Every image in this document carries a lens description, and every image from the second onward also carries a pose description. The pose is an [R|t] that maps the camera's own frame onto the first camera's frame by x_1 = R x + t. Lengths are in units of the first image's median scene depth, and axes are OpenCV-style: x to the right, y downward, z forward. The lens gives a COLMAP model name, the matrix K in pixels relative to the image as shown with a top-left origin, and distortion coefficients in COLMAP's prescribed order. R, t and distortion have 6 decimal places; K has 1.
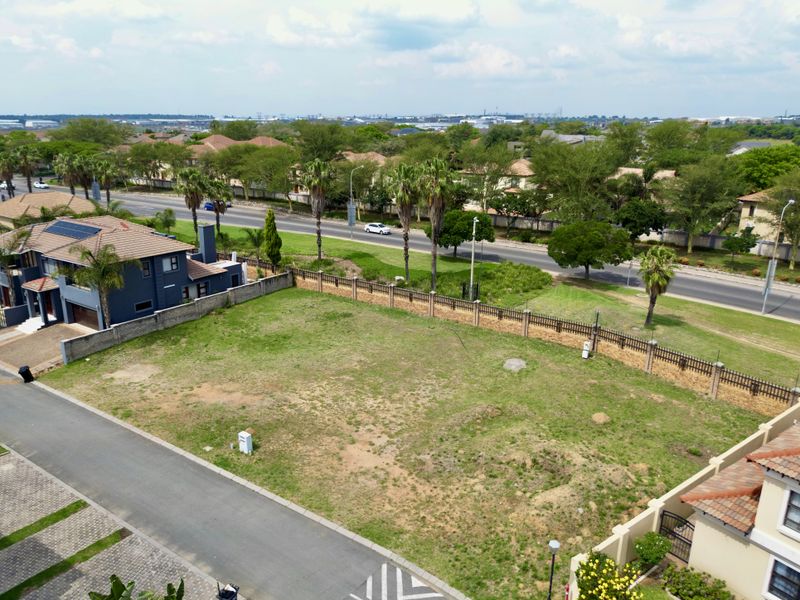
lens RADIAL K [[577.8, 0, 408.3], [0, 577.8, 297.3], [0, 0, 1]] dist [0.062409, -0.068710]
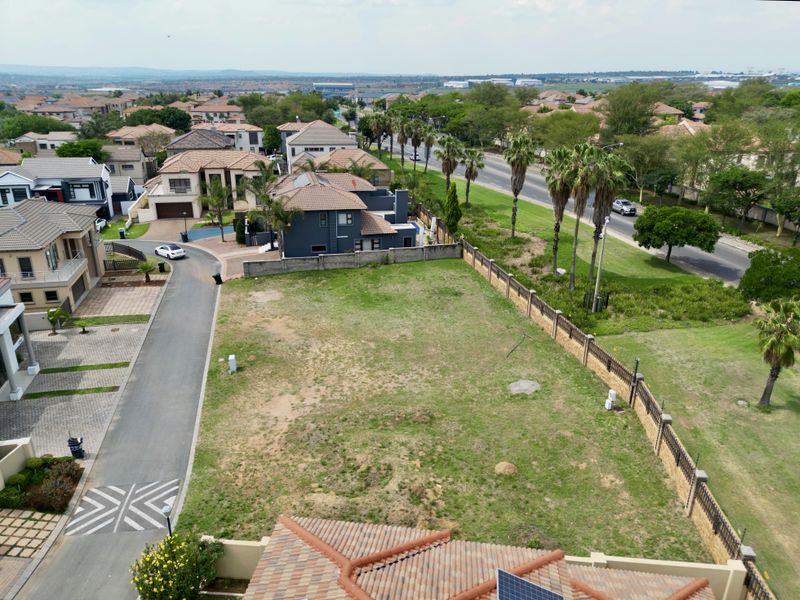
lens RADIAL K [[577.8, 0, 408.3], [0, 577.8, 297.3], [0, 0, 1]] dist [0.062409, -0.068710]
pose [[0.741785, 0.234395, -0.628343, 0.511014], [-0.192893, 0.971911, 0.134840, -0.091105], [0.642299, 0.021181, 0.766162, 0.179285]]
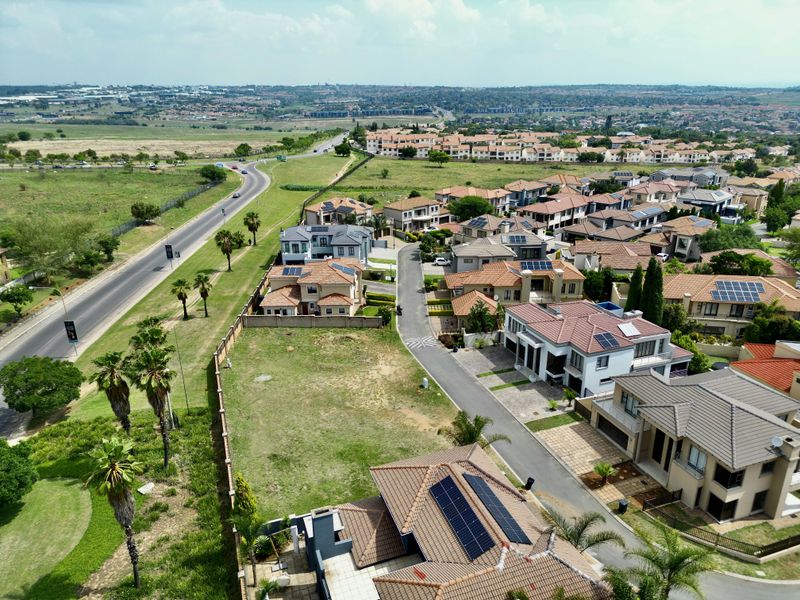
lens RADIAL K [[561.6, 0, 407.4], [0, 561.6, 302.0], [0, 0, 1]] dist [0.061945, -0.067592]
pose [[-0.812329, -0.213146, 0.542854, -0.879213], [0.156387, 0.817119, 0.554851, -0.803712], [-0.561840, 0.535617, -0.630436, 1.480411]]
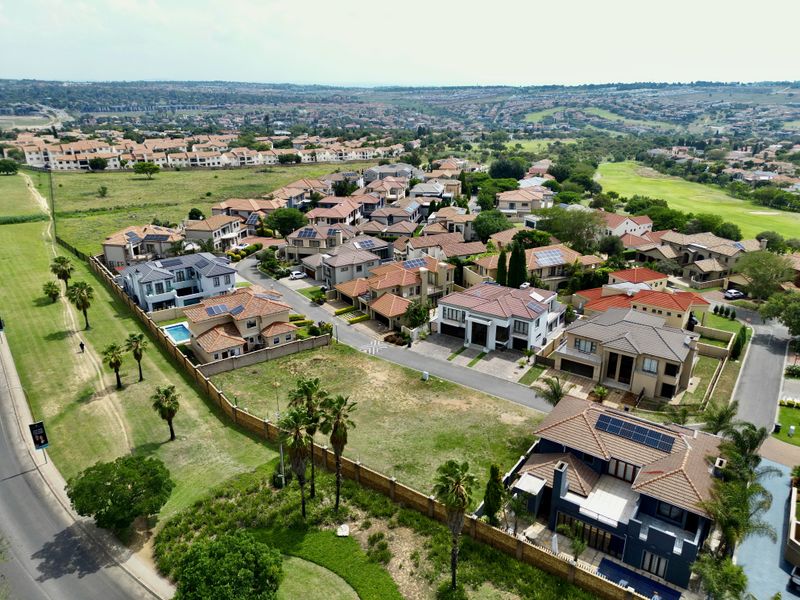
lens RADIAL K [[561.6, 0, 407.4], [0, 561.6, 302.0], [0, 0, 1]] dist [0.061945, -0.067592]
pose [[-0.999833, -0.018161, -0.001917, -0.122105], [-0.015657, 0.798483, 0.601813, -1.007786], [-0.009399, 0.601743, -0.798634, 1.860459]]
